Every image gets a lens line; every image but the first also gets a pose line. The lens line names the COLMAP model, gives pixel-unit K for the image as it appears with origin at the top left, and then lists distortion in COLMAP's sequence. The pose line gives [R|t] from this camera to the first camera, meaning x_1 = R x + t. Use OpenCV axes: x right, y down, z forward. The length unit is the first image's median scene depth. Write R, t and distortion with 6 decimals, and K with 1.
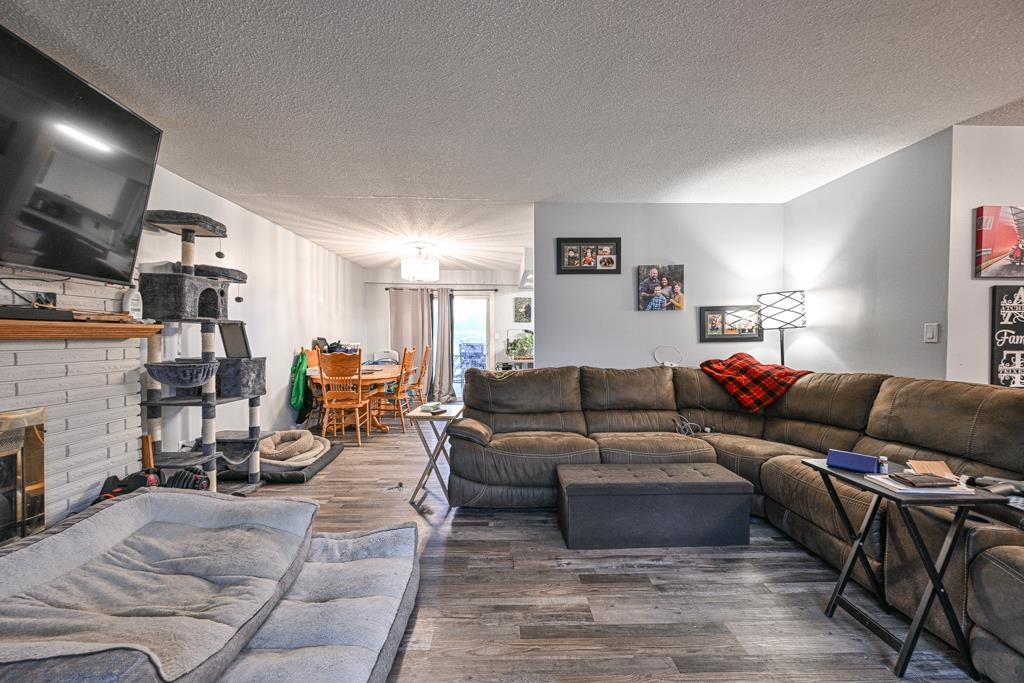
lens RADIAL K [[400.8, 0, 516.4], [0, 400.8, 347.0], [0, 0, 1]] dist [-0.002216, 0.000537]
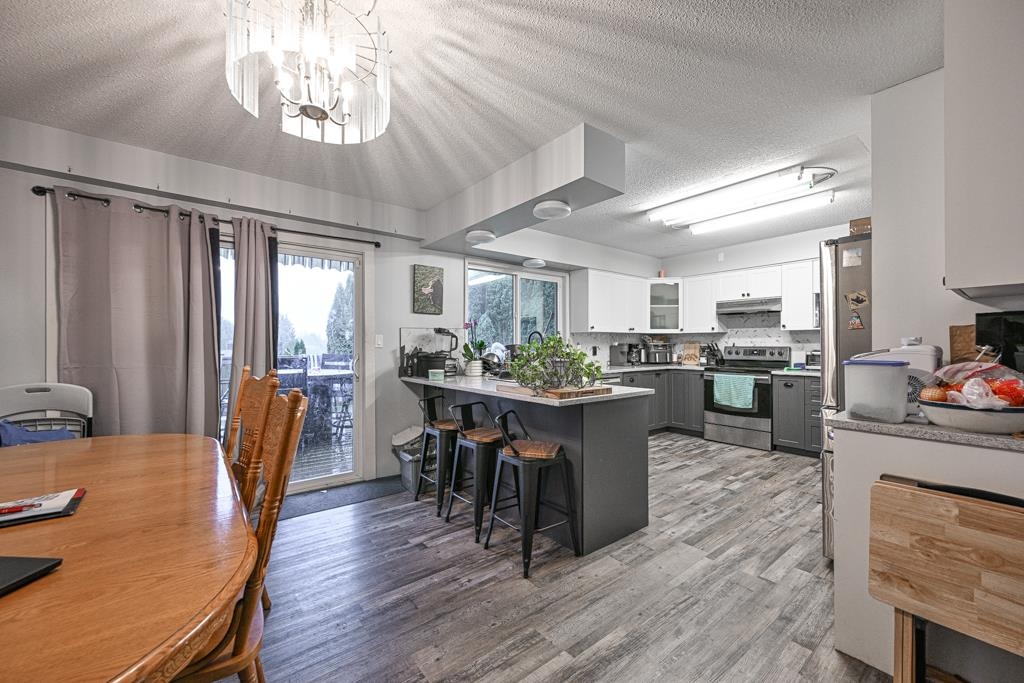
lens RADIAL K [[400.8, 0, 517.0], [0, 400.8, 345.3], [0, 0, 1]] dist [-0.002216, 0.000537]
pose [[0.806501, -0.003531, 0.591223, -0.414472], [0.014301, 0.999806, -0.013537, -0.024123], [-0.591060, 0.019372, 0.806395, 1.051684]]
